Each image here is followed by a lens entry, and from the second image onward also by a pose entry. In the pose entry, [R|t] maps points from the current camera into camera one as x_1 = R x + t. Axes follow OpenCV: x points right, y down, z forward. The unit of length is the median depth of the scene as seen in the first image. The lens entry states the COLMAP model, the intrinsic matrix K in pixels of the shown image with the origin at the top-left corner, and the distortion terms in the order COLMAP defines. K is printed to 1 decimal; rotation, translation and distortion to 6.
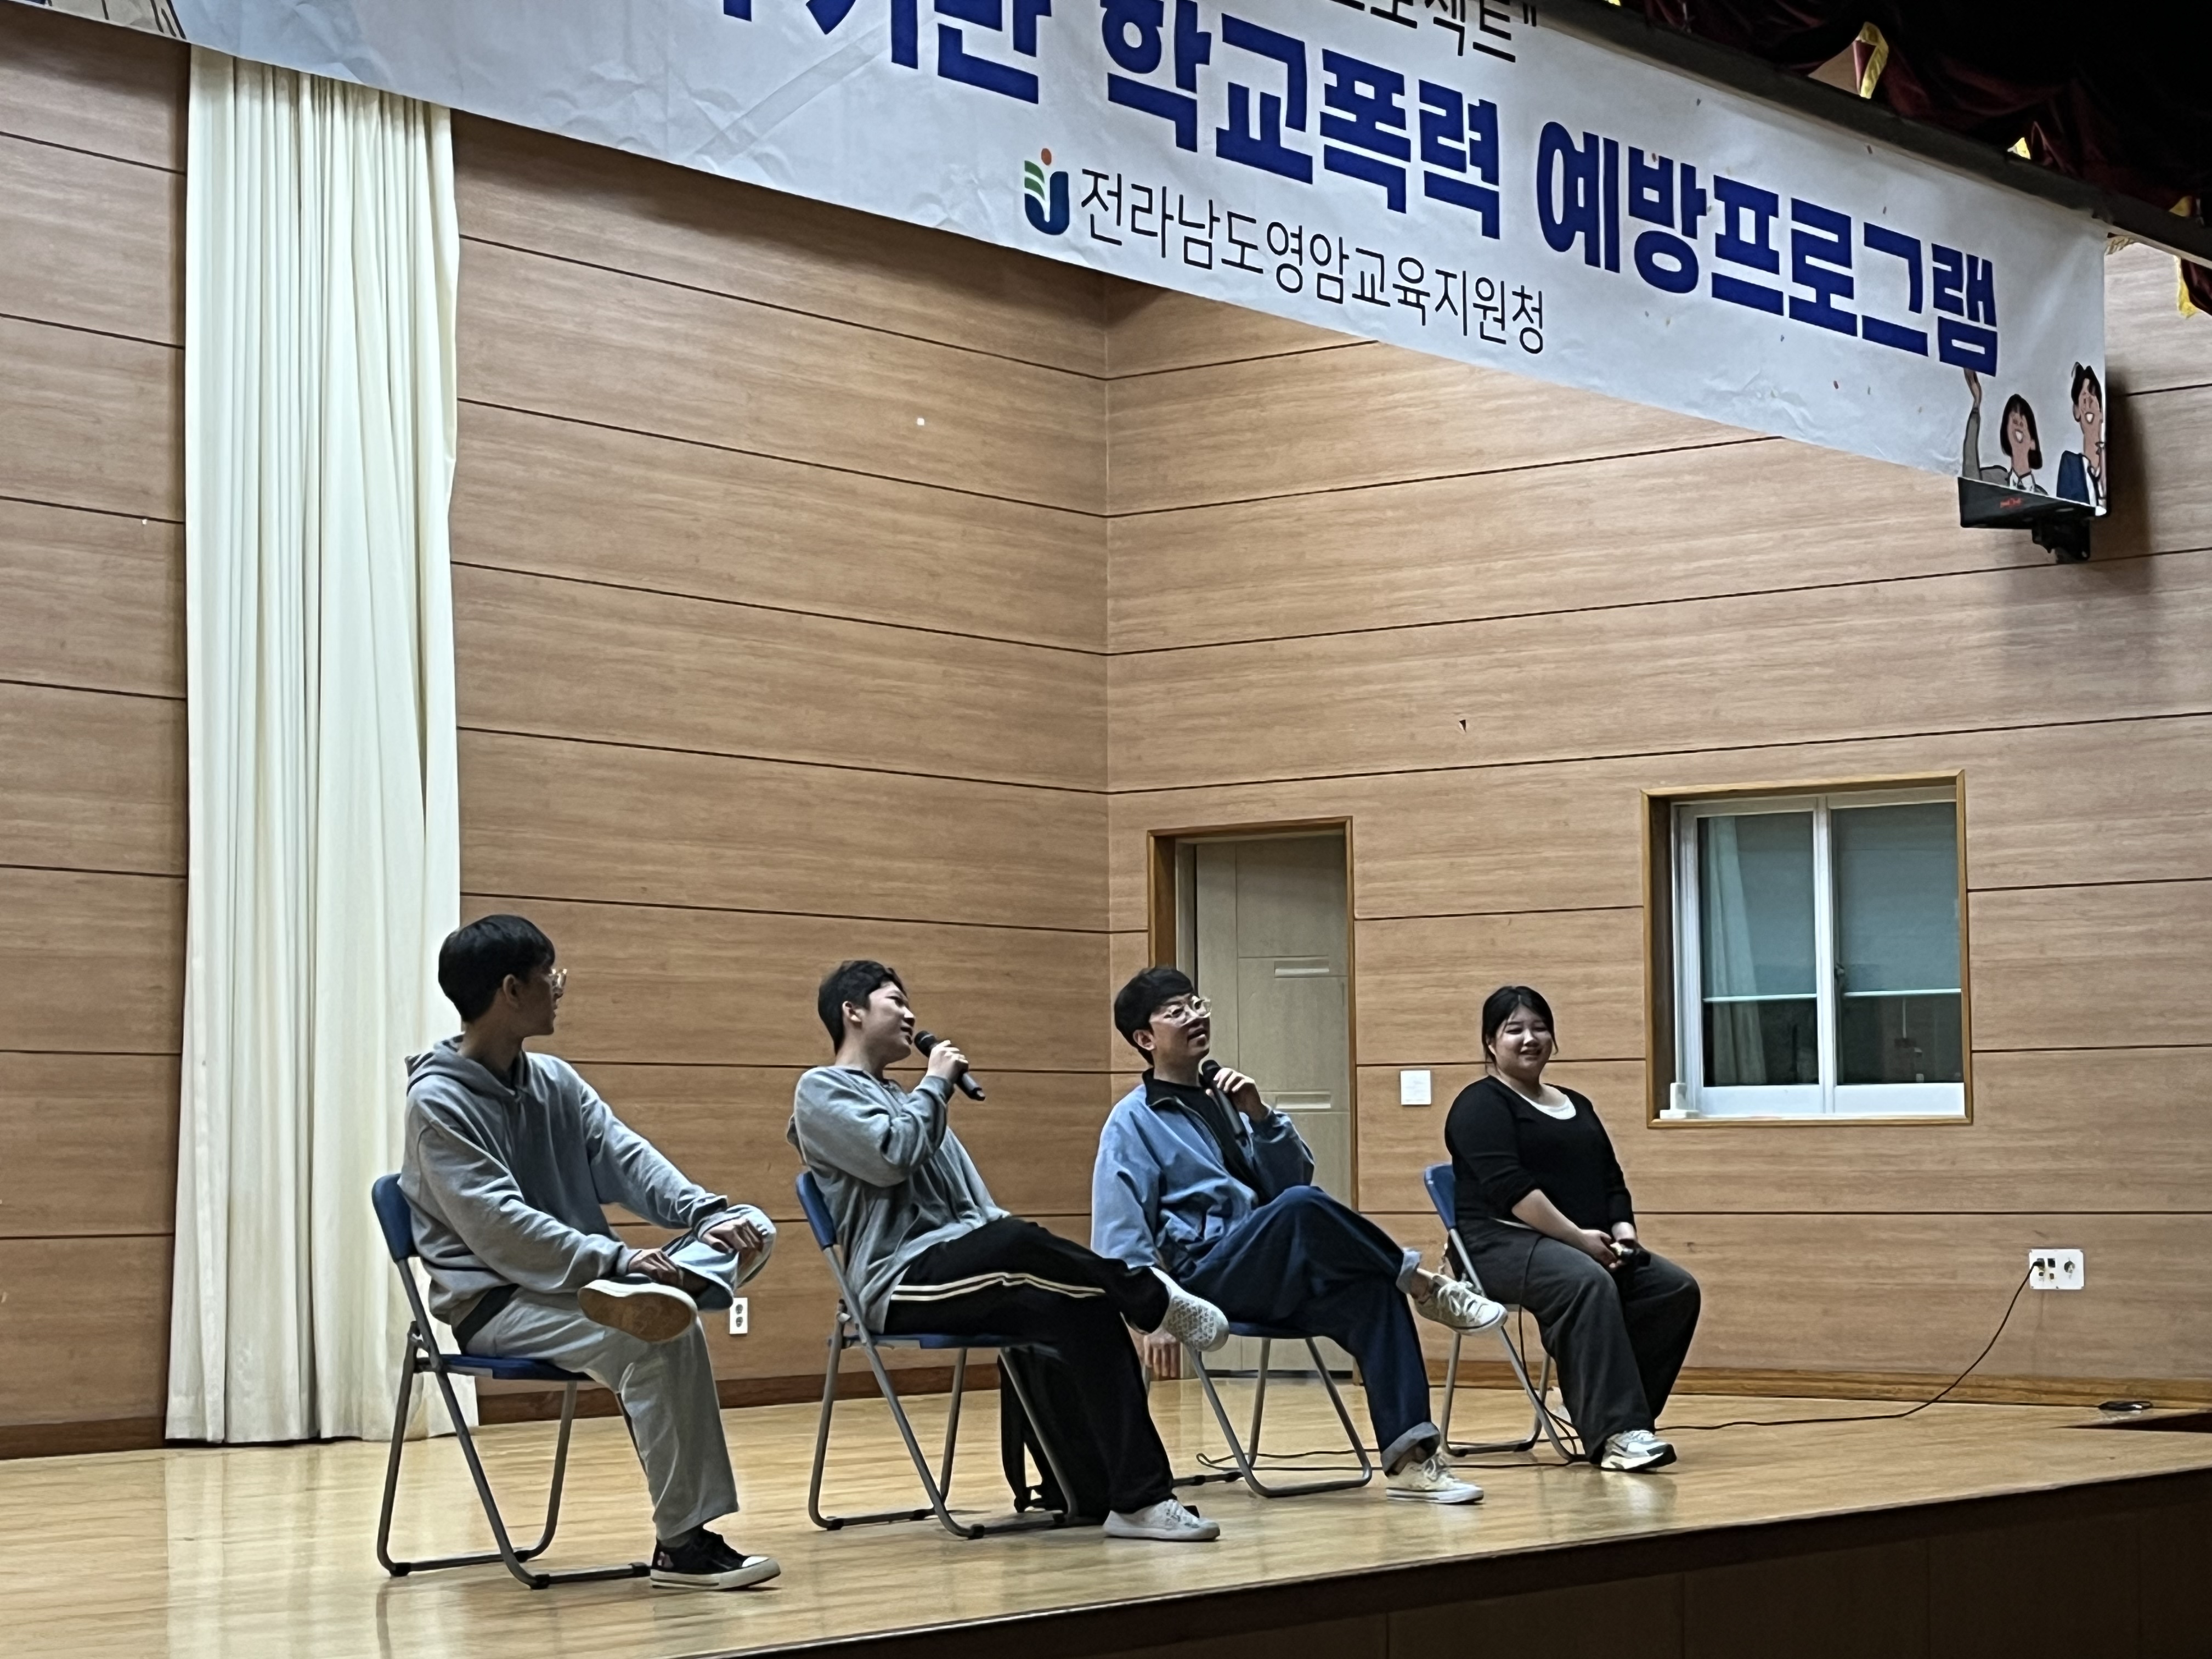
lens RADIAL K [[3878.6, 0, 1105.6], [0, 3878.6, 851.5], [0, 0, 1]] dist [0.146877, 0.000000]
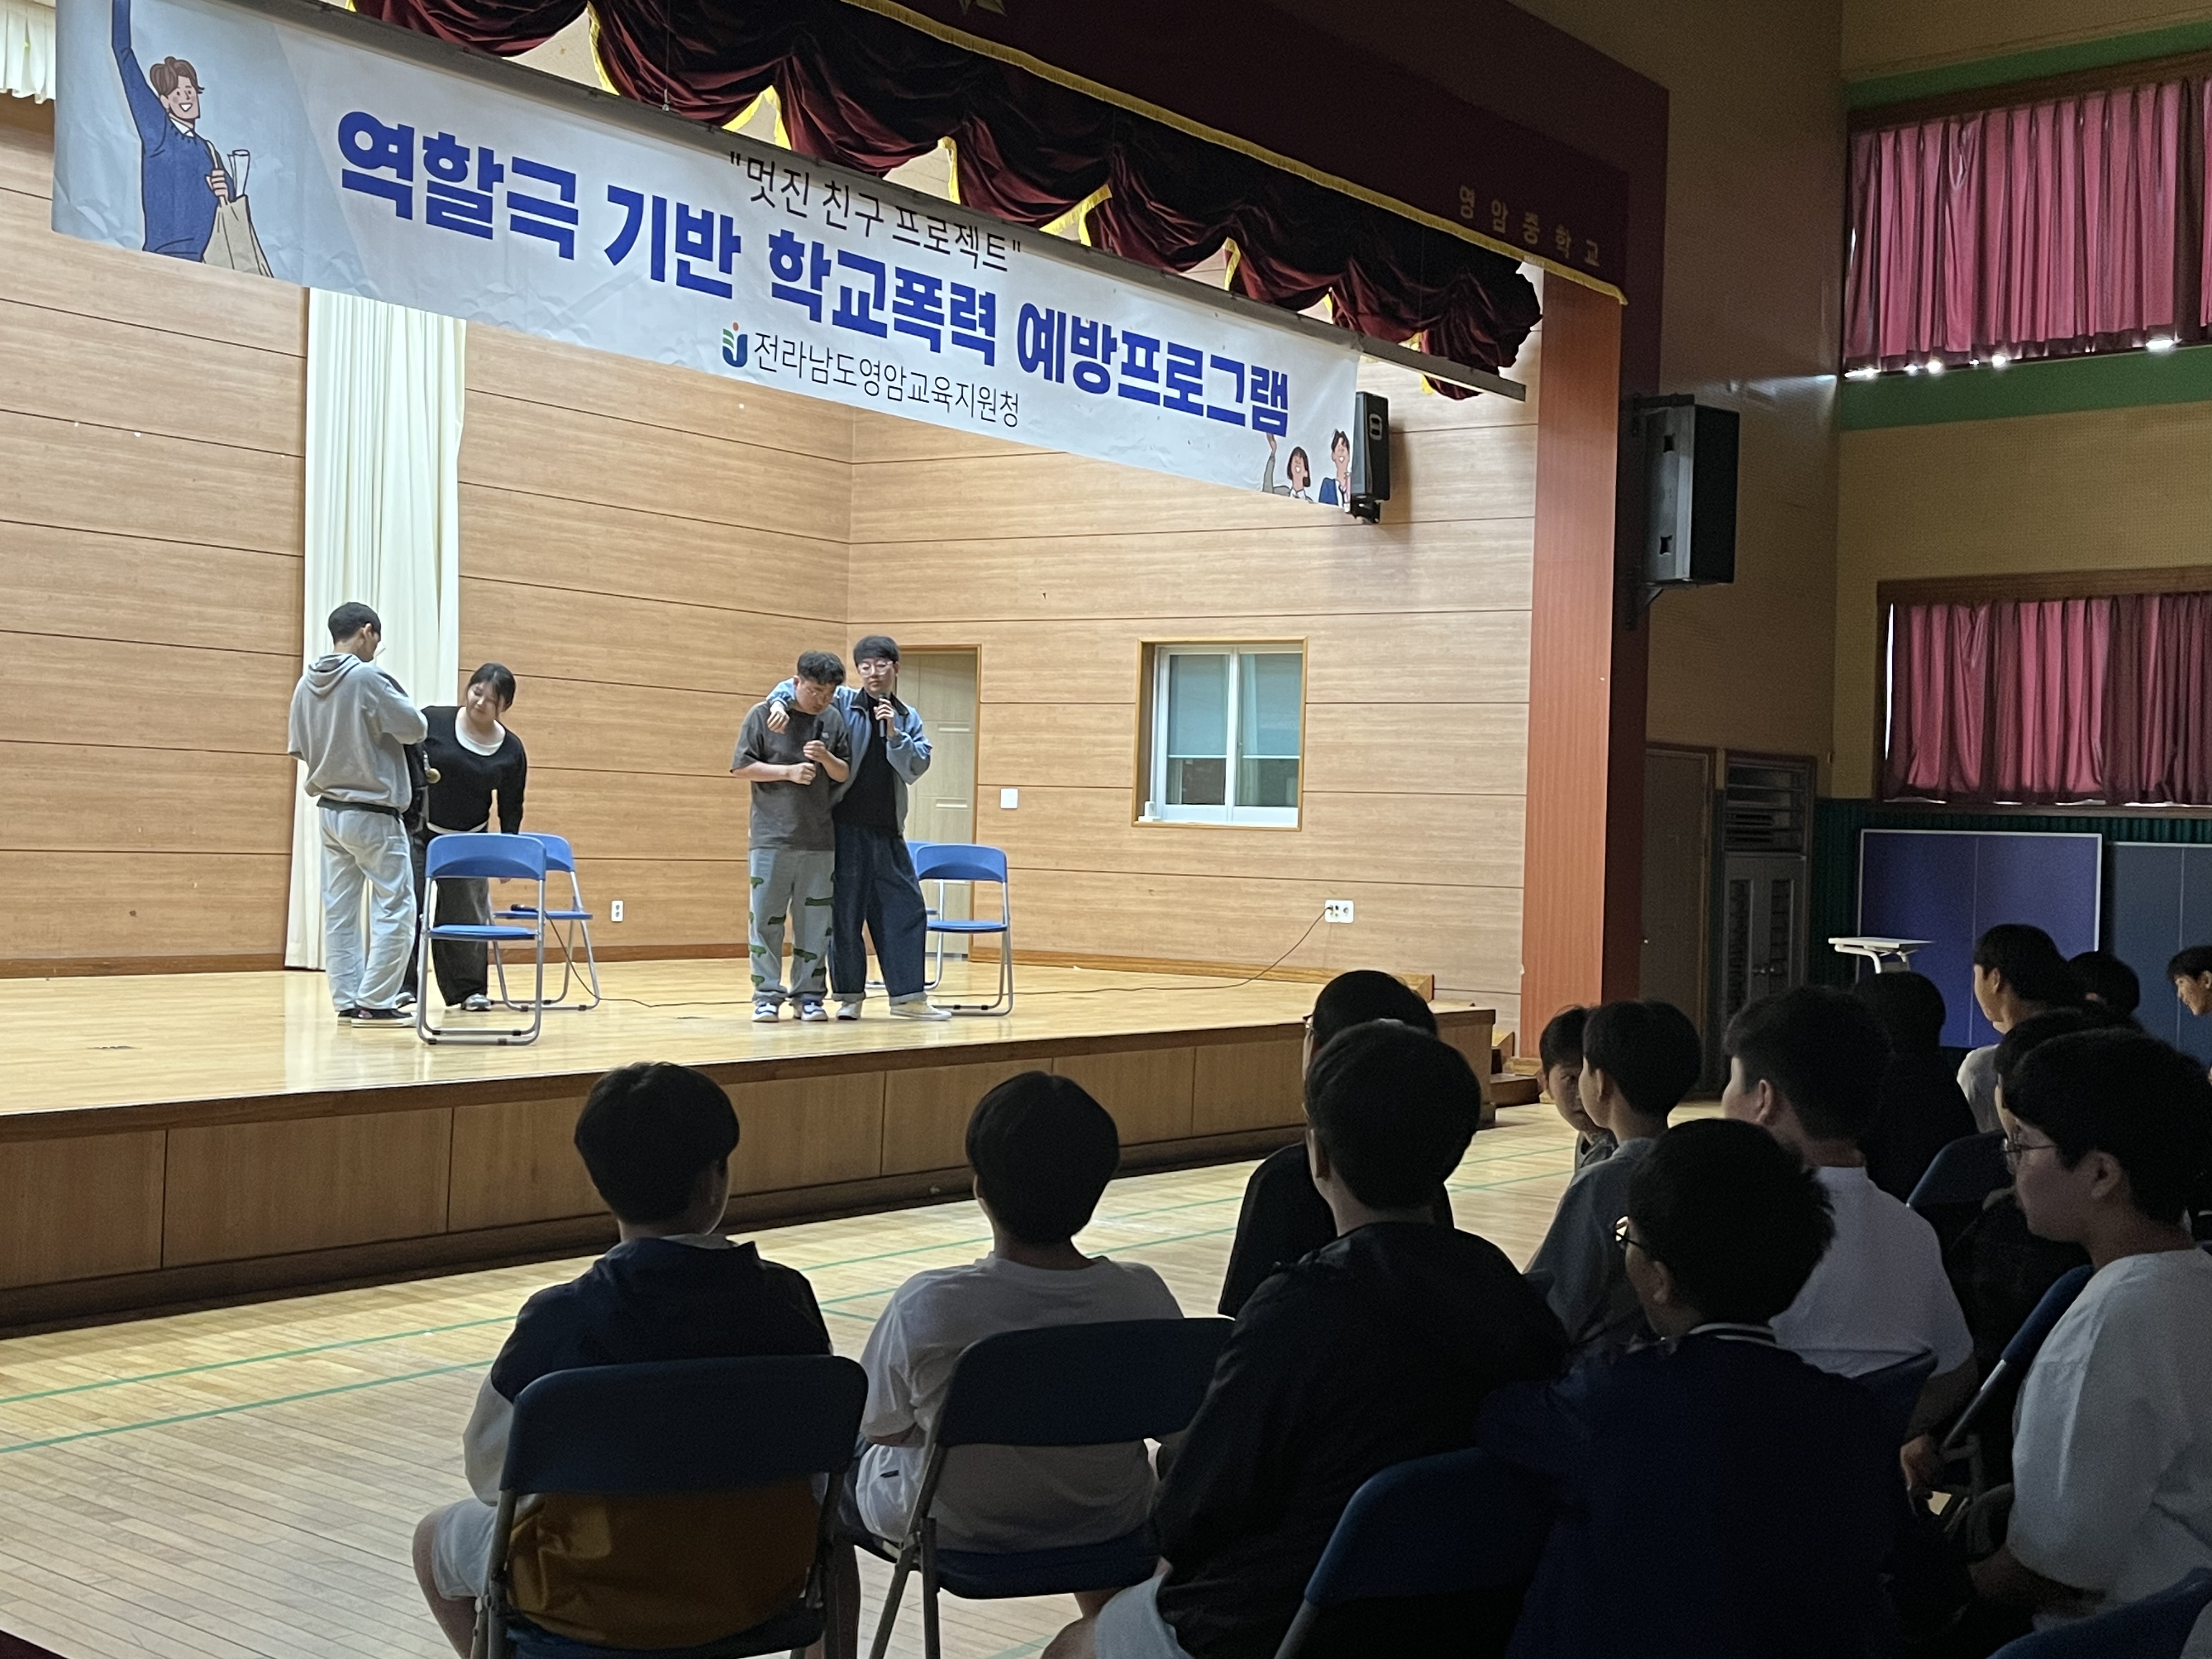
lens RADIAL K [[2520.4, 0, 1096.2], [0, 2520.4, 826.1], [0, 0, 1]] dist [0.048631, 0.000000]
pose [[0.997682, 0.039066, 0.055715, 0.063134], [-0.043483, 0.995814, 0.080394, -0.024032], [-0.052341, -0.082630, 0.995205, -0.172886]]
